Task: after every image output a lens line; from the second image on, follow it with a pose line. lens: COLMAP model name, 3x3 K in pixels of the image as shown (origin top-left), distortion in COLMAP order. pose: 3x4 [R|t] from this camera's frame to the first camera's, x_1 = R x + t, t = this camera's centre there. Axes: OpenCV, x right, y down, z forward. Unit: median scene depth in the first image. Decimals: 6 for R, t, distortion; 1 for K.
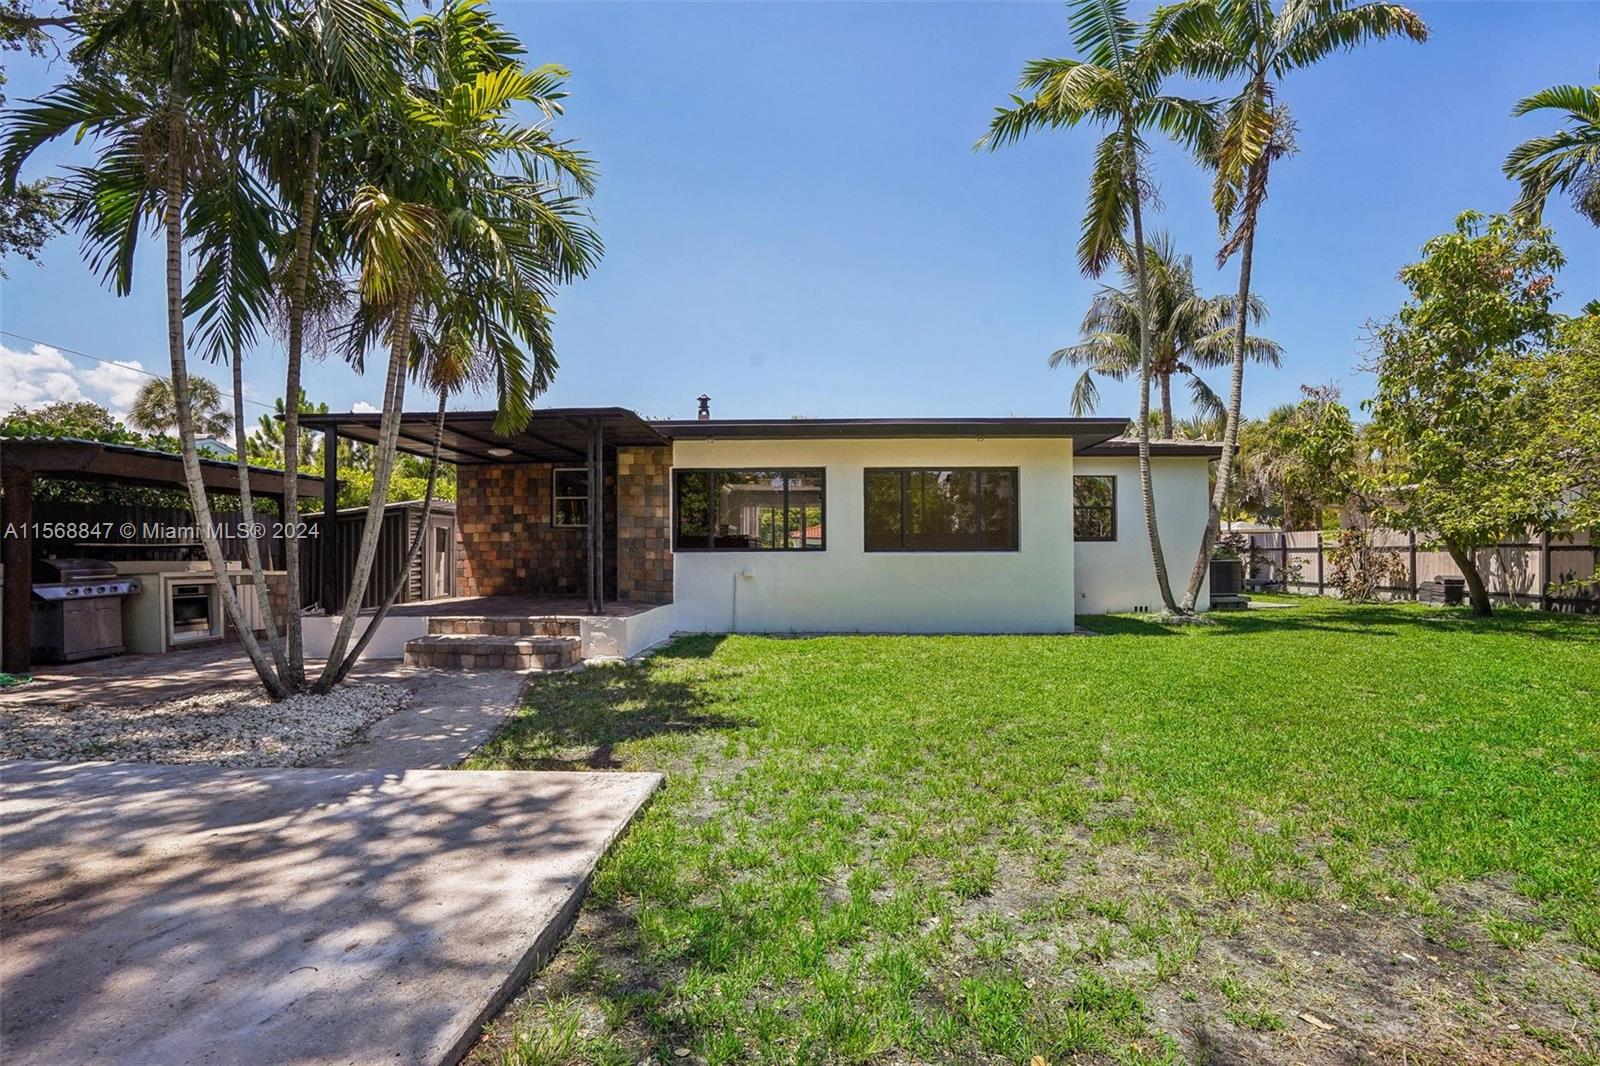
lens RADIAL K [[750.8, 0, 795.6], [0, 750.8, 537.6], [0, 0, 1]] dist [-0.058619, 0.025836]
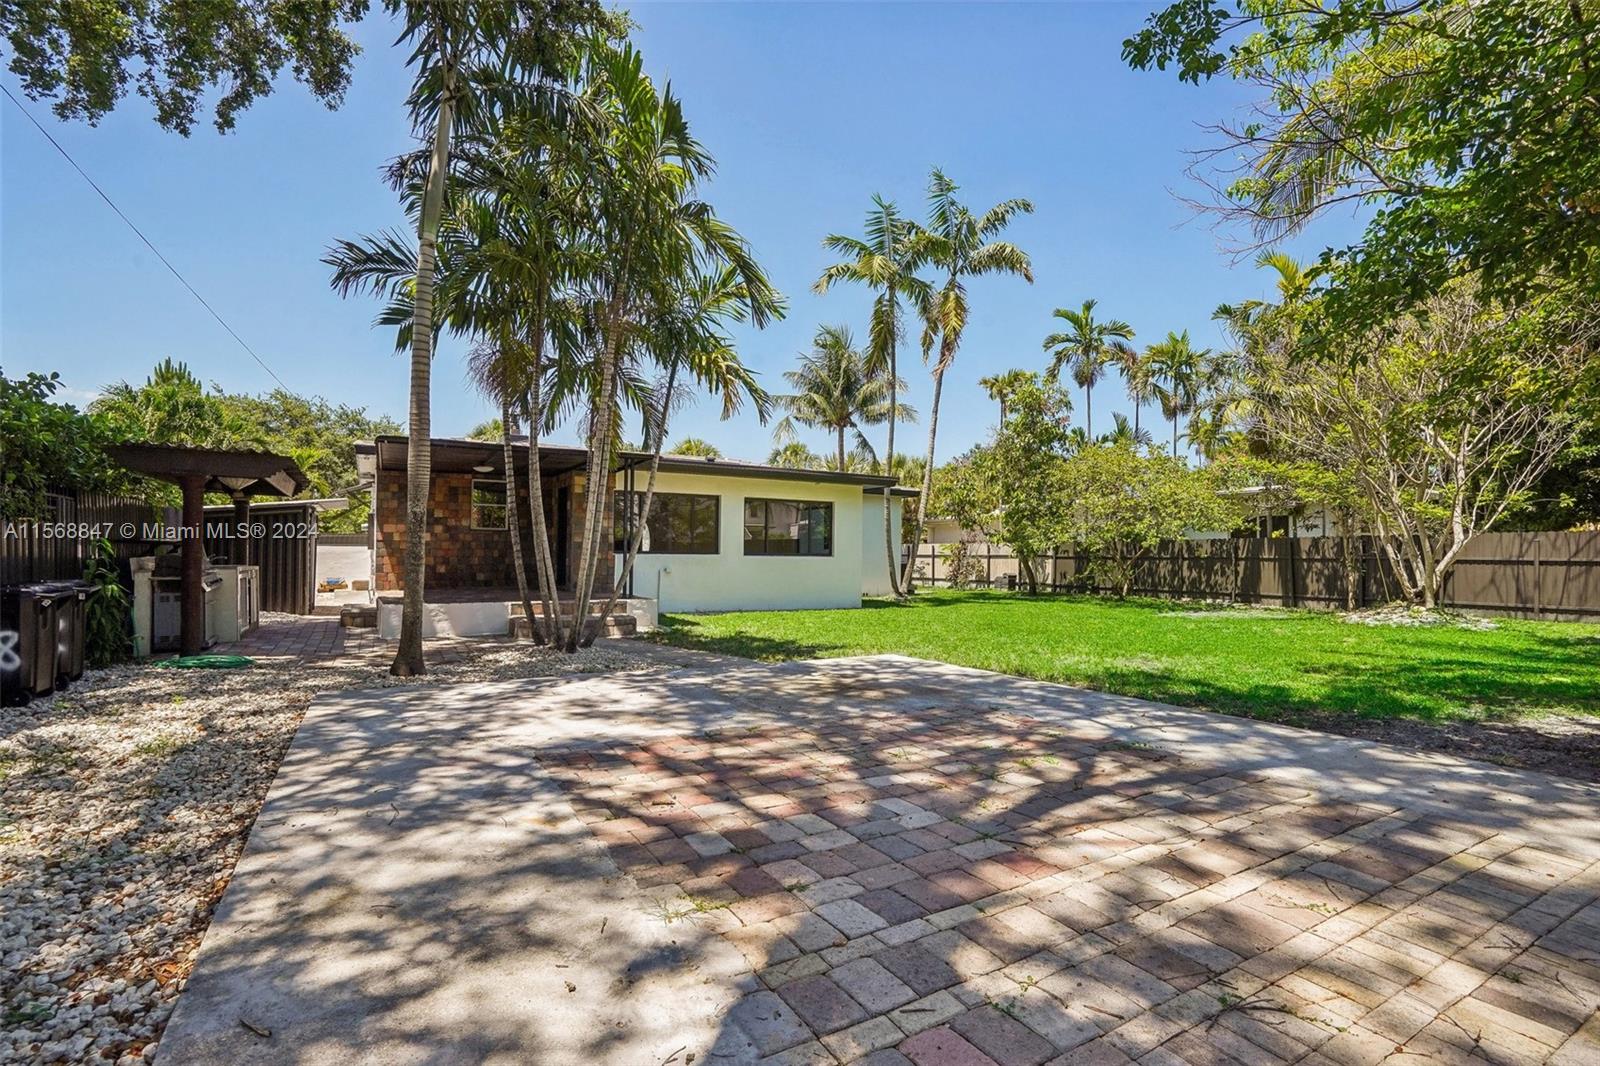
lens RADIAL K [[750.8, 0, 795.6], [0, 750.8, 537.6], [0, 0, 1]] dist [-0.058619, 0.025836]
pose [[0.852560, 0.025711, 0.521996, -0.522410], [-0.027093, 0.999620, -0.004986, -0.009783], [-0.521927, -0.009891, 0.852933, -0.263539]]
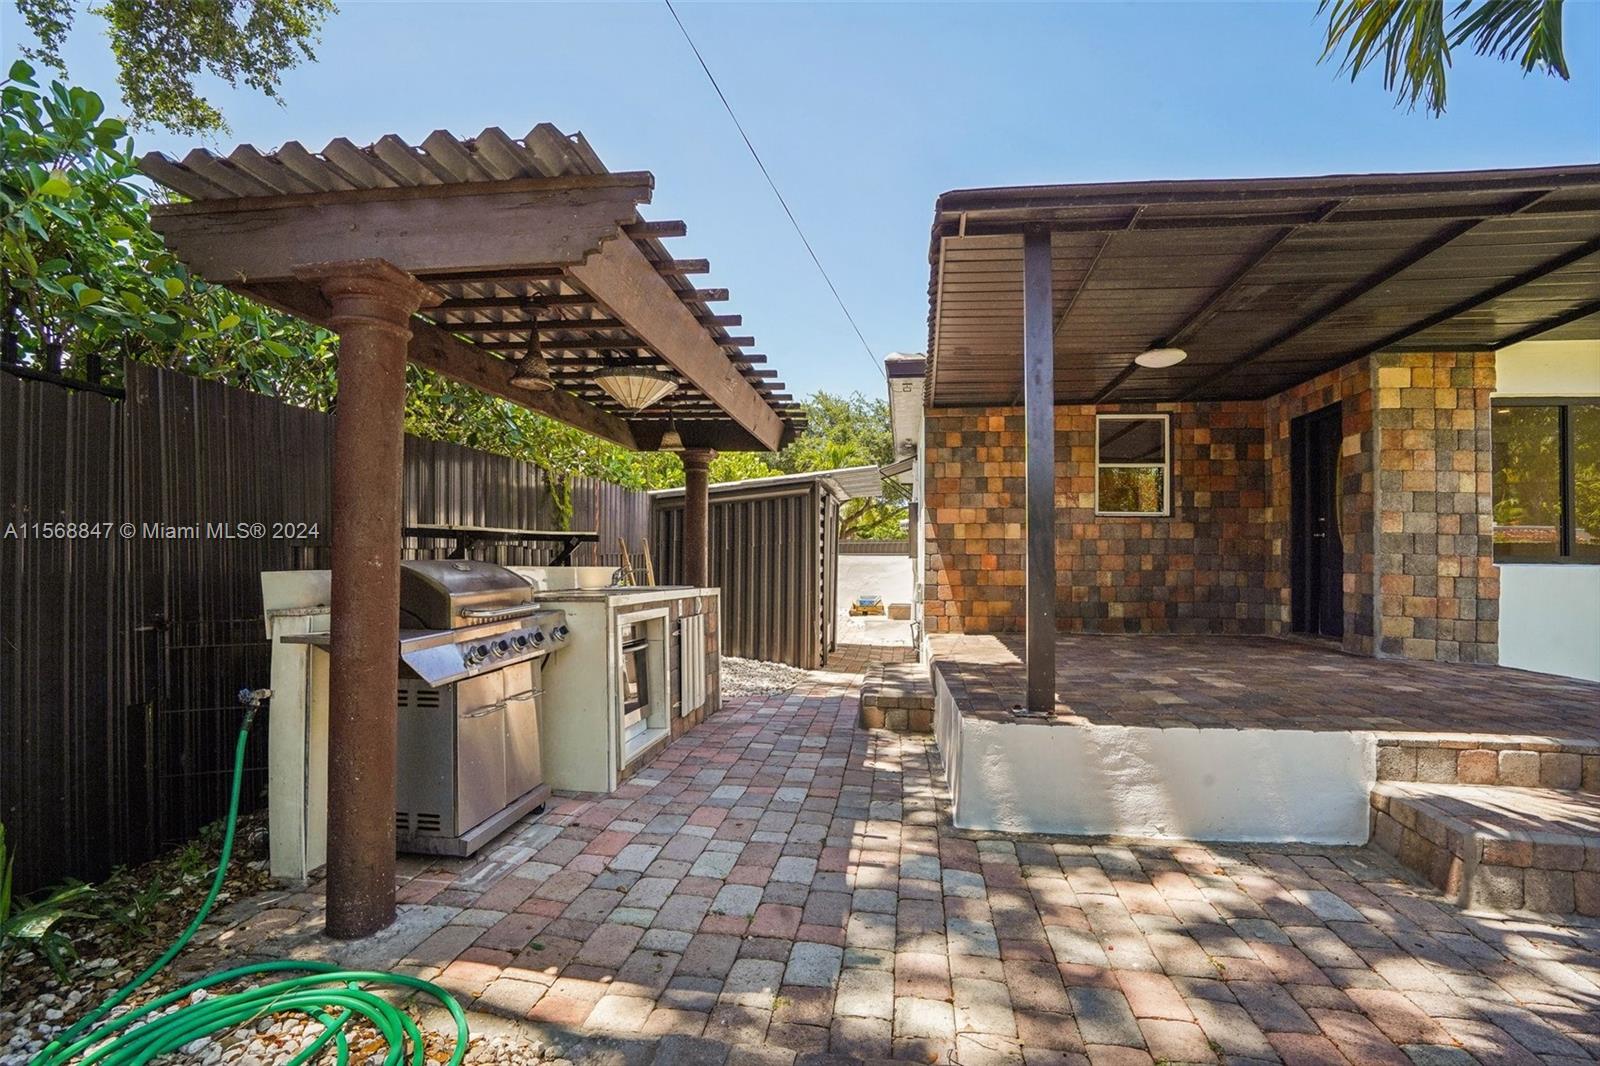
lens RADIAL K [[744.1, 0, 805.6], [0, 744.1, 554.7], [0, 0, 1]] dist [-0.041508, 0.000272]
pose [[0.994041, 0.015347, -0.107918, -0.511018], [-0.013992, 0.999814, 0.013301, 0.012450], [0.108102, -0.011712, 0.994071, 0.425754]]
